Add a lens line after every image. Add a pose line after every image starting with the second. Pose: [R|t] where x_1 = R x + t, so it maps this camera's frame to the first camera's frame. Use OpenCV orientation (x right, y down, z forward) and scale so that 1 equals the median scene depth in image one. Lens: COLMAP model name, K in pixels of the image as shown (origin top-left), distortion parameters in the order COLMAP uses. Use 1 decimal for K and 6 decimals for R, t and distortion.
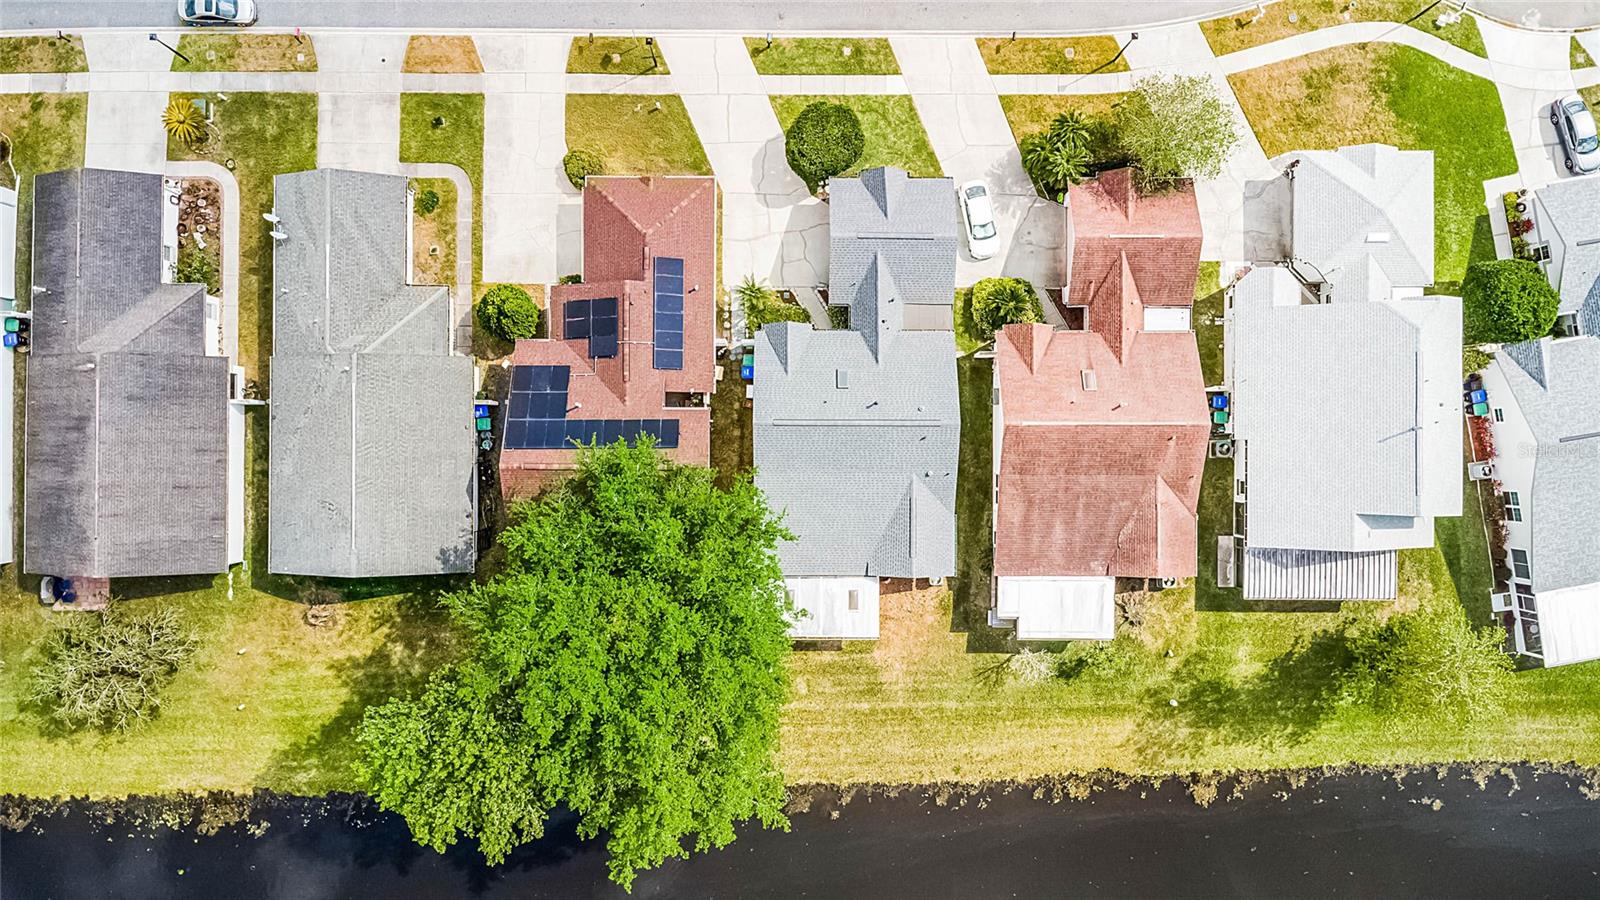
lens RADIAL K [[1163.2, 0, 795.3], [0, 1163.2, 451.1], [0, 0, 1]] dist [0.023951, -0.021720]
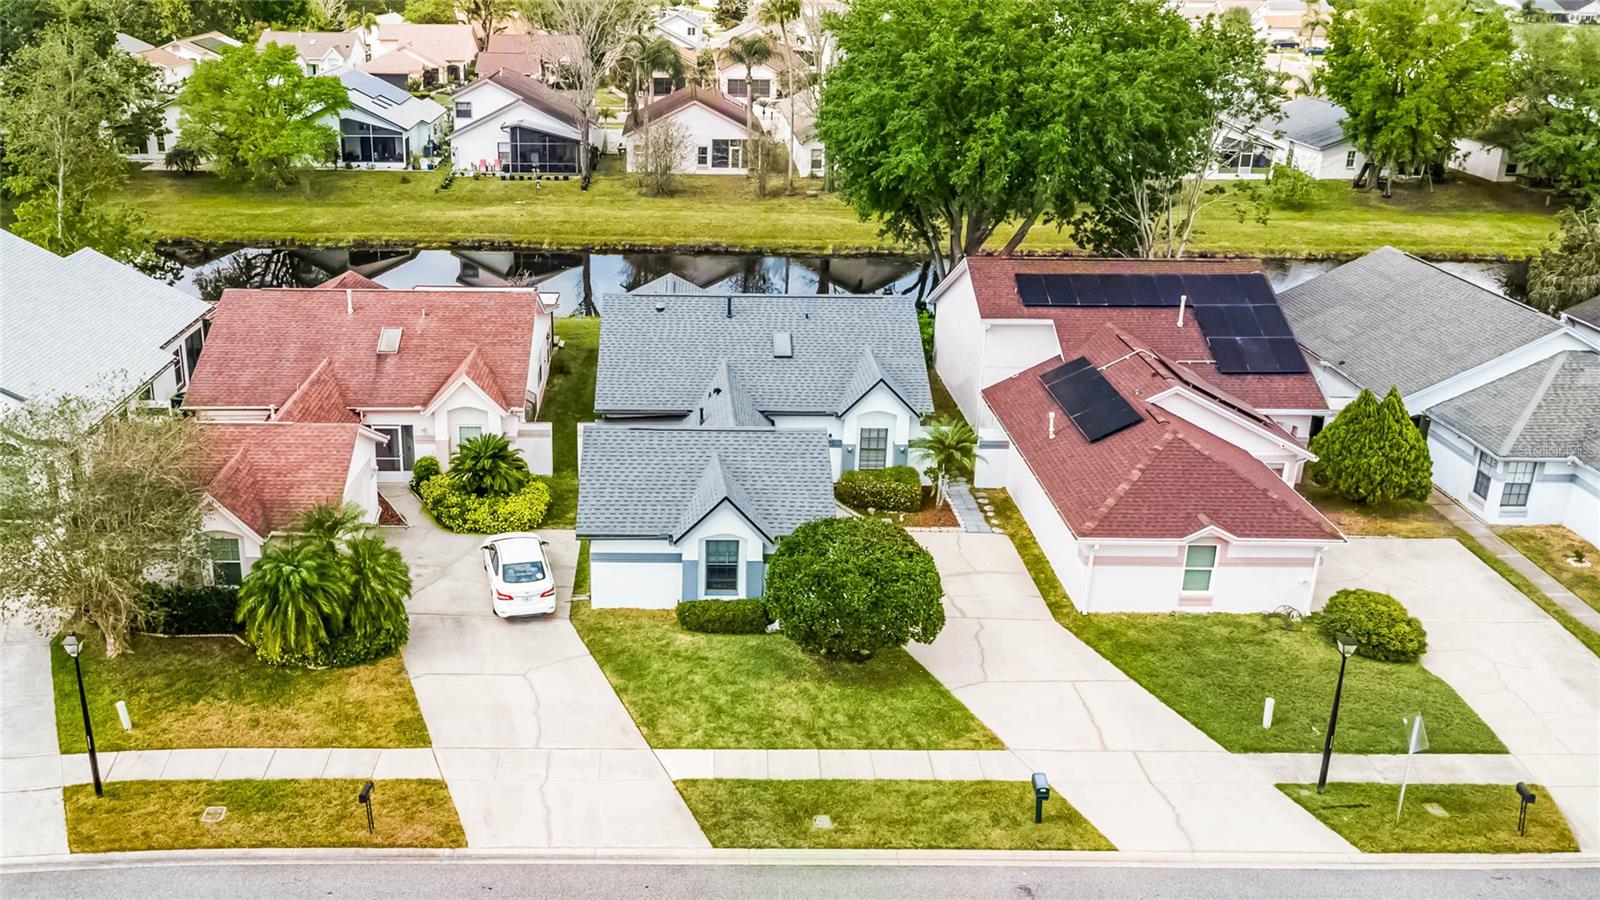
lens RADIAL K [[1327.2, 0, 694.9], [0, 1327.2, 390.0], [0, 0, 1]] dist [0.019324, 0.004459]
pose [[-0.999621, -0.016735, -0.021841, 0.097232], [-0.015609, -0.308795, 0.951001, -0.707856], [-0.022659, 0.950982, 0.308416, 0.752546]]
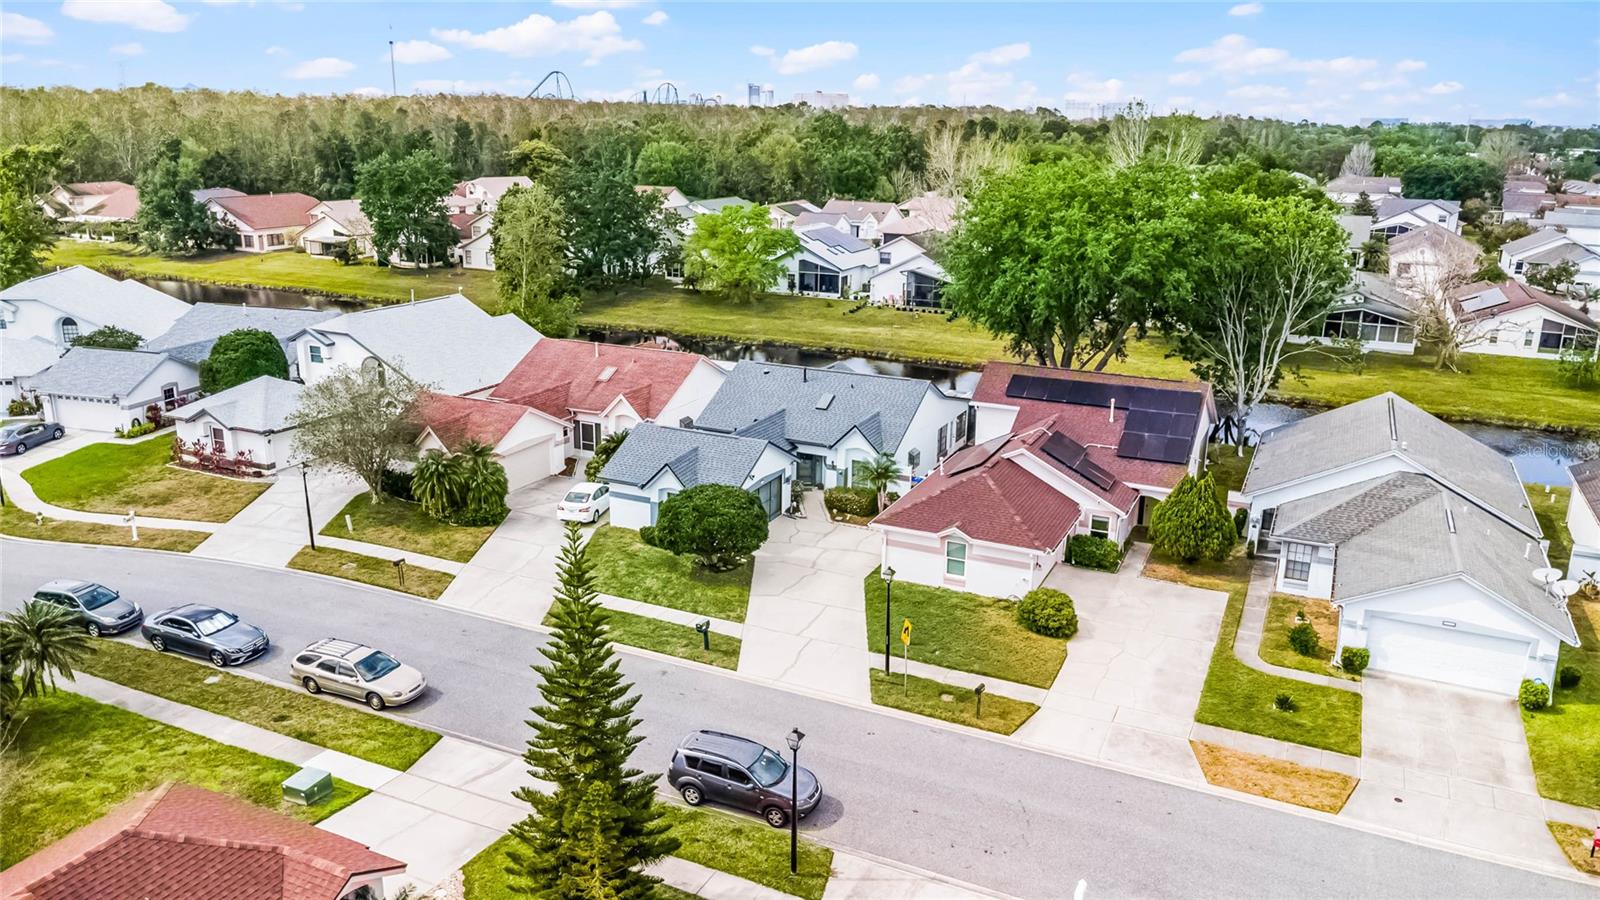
lens RADIAL K [[1163.2, 0, 795.2], [0, 1163.2, 438.1], [0, 0, 1]] dist [0.023951, -0.021720]
pose [[-0.903981, -0.135350, 0.405585, -0.304455], [0.426439, -0.216365, 0.878257, -0.855228], [-0.031117, 0.966885, 0.253308, 0.740514]]
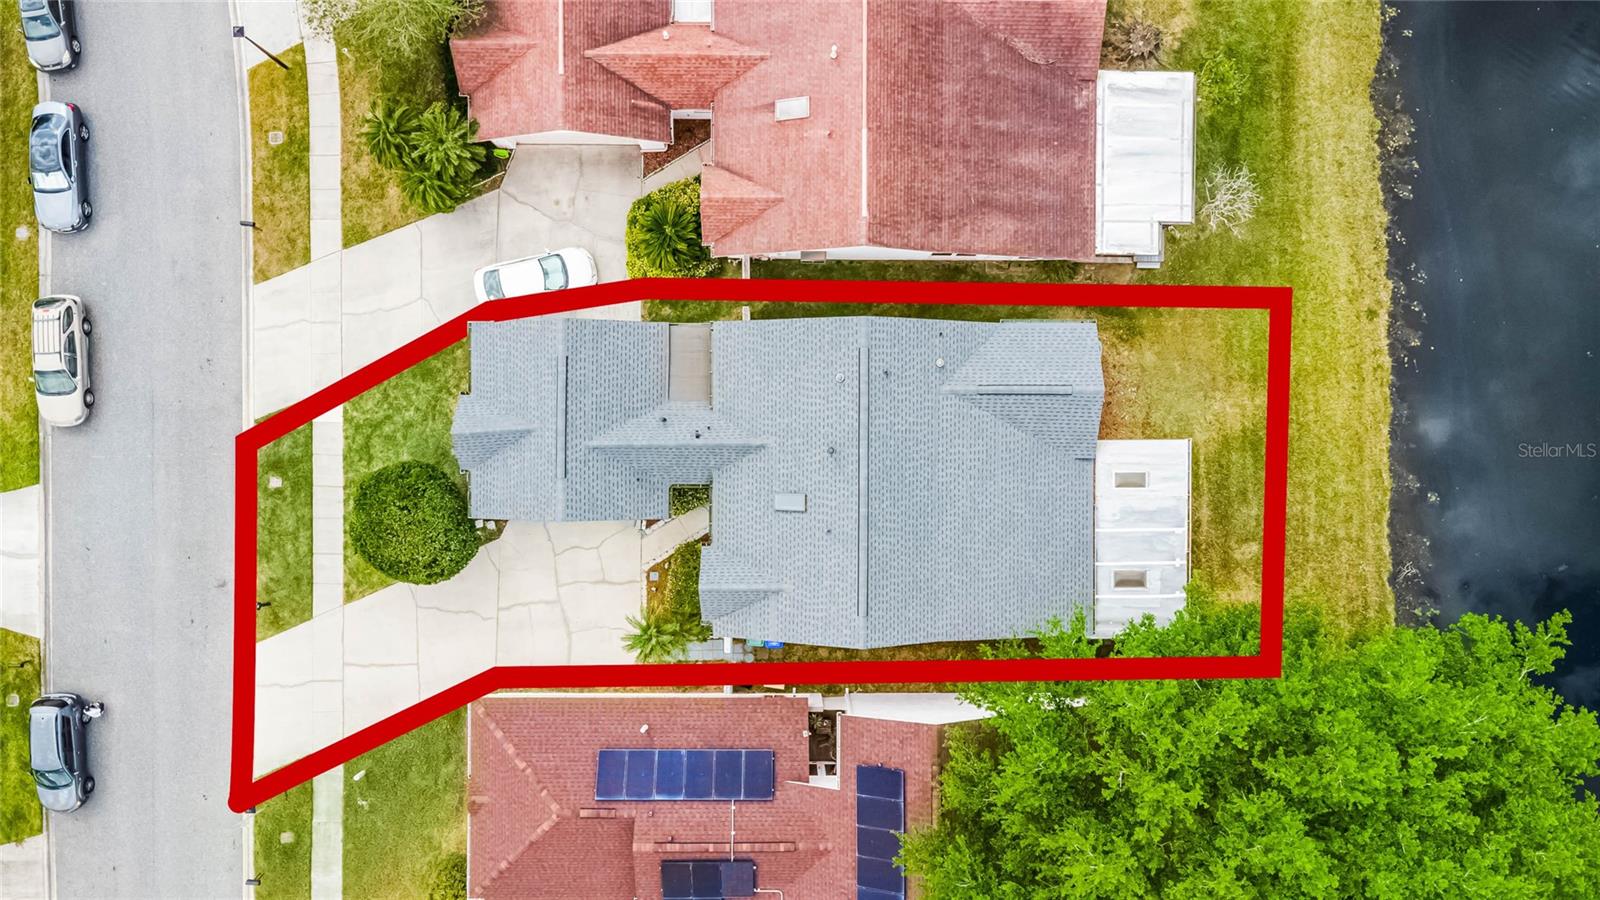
lens RADIAL K [[1163.2, 0, 799.4], [0, 1163.2, 440.6], [0, 0, 1]] dist [0.023951, -0.021720]
pose [[0.000538, -0.999906, -0.013724, 0.077468], [0.999720, 0.000213, 0.023669, -0.067856], [-0.023663, -0.013733, 0.999626, 0.349105]]
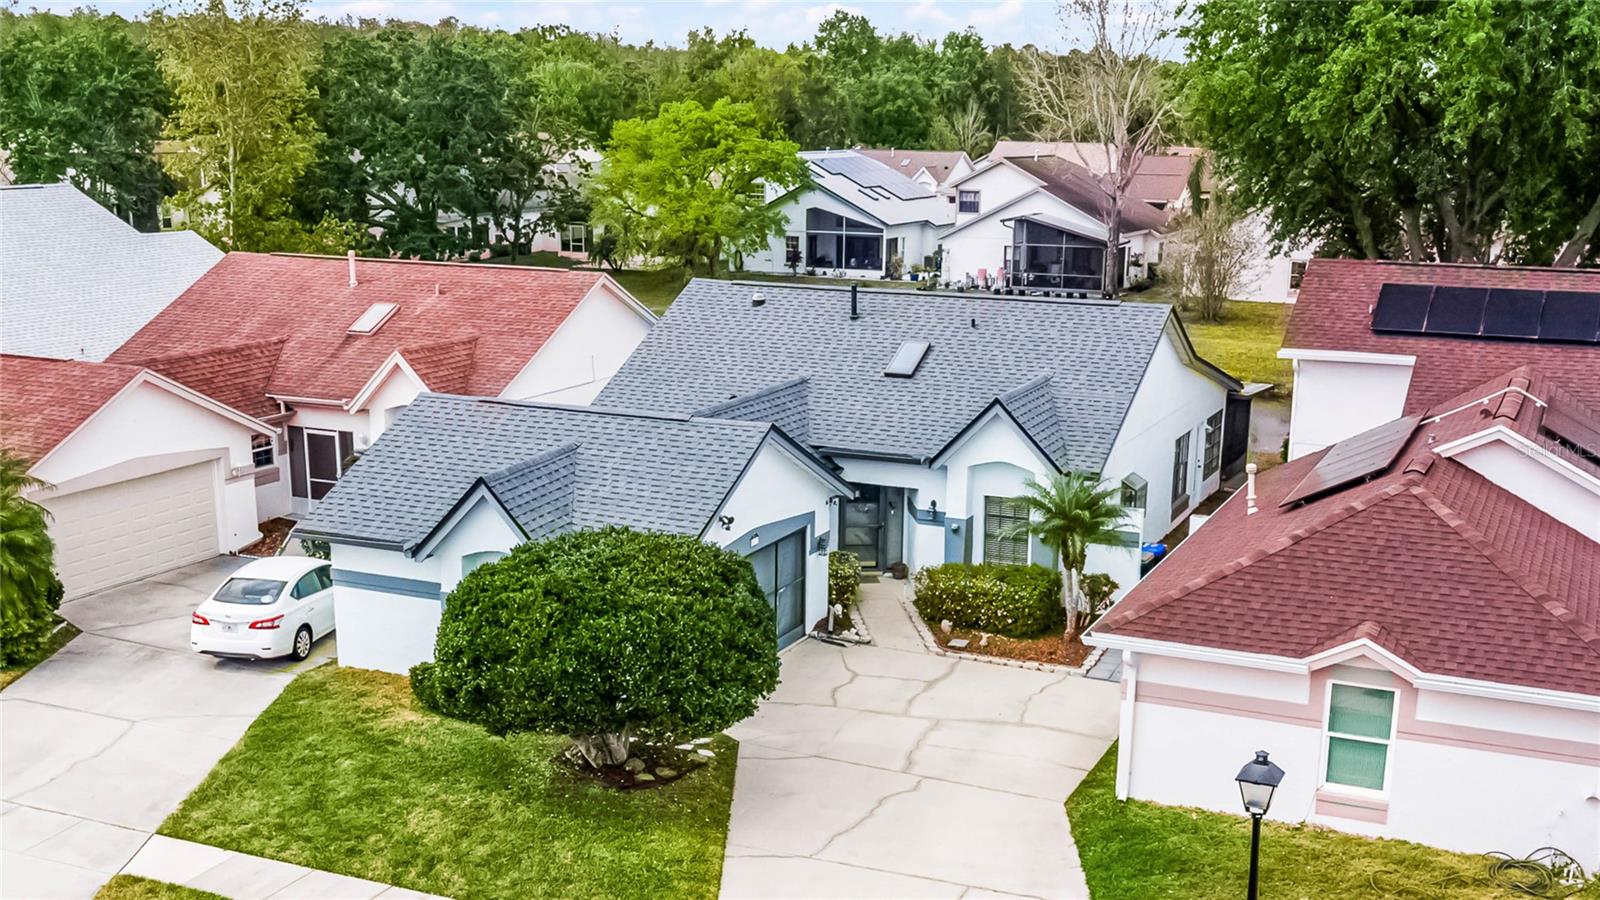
lens RADIAL K [[1759.6, 0, 835.0], [0, 1759.6, 589.1], [0, 0, 1]] dist [0.030046, 0.000000]
pose [[-0.916364, -0.125905, 0.380032, -0.152999], [0.399254, -0.217336, 0.890708, -0.559970], [-0.029550, 0.967943, 0.249427, 0.872505]]
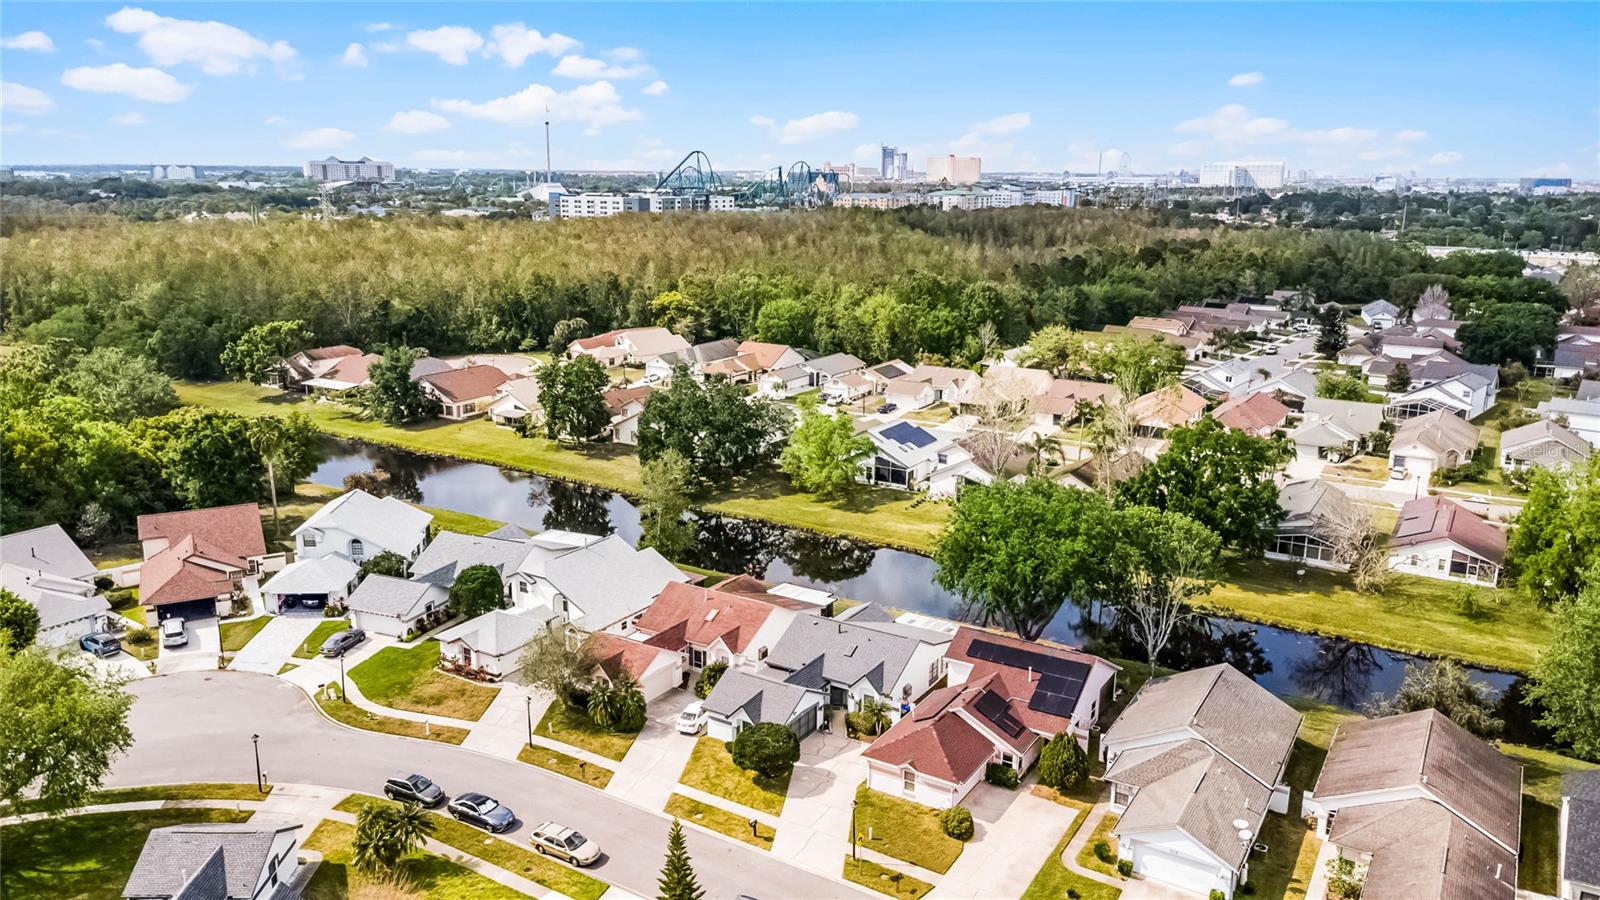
lens RADIAL K [[1163.2, 0, 792.7], [0, 1163.2, 439.6], [0, 0, 1]] dist [0.023951, -0.021720]
pose [[-0.849012, -0.135394, 0.510732, -0.563527], [0.527739, -0.169923, 0.832237, -1.182681], [-0.025895, 0.976112, 0.215719, 0.407807]]
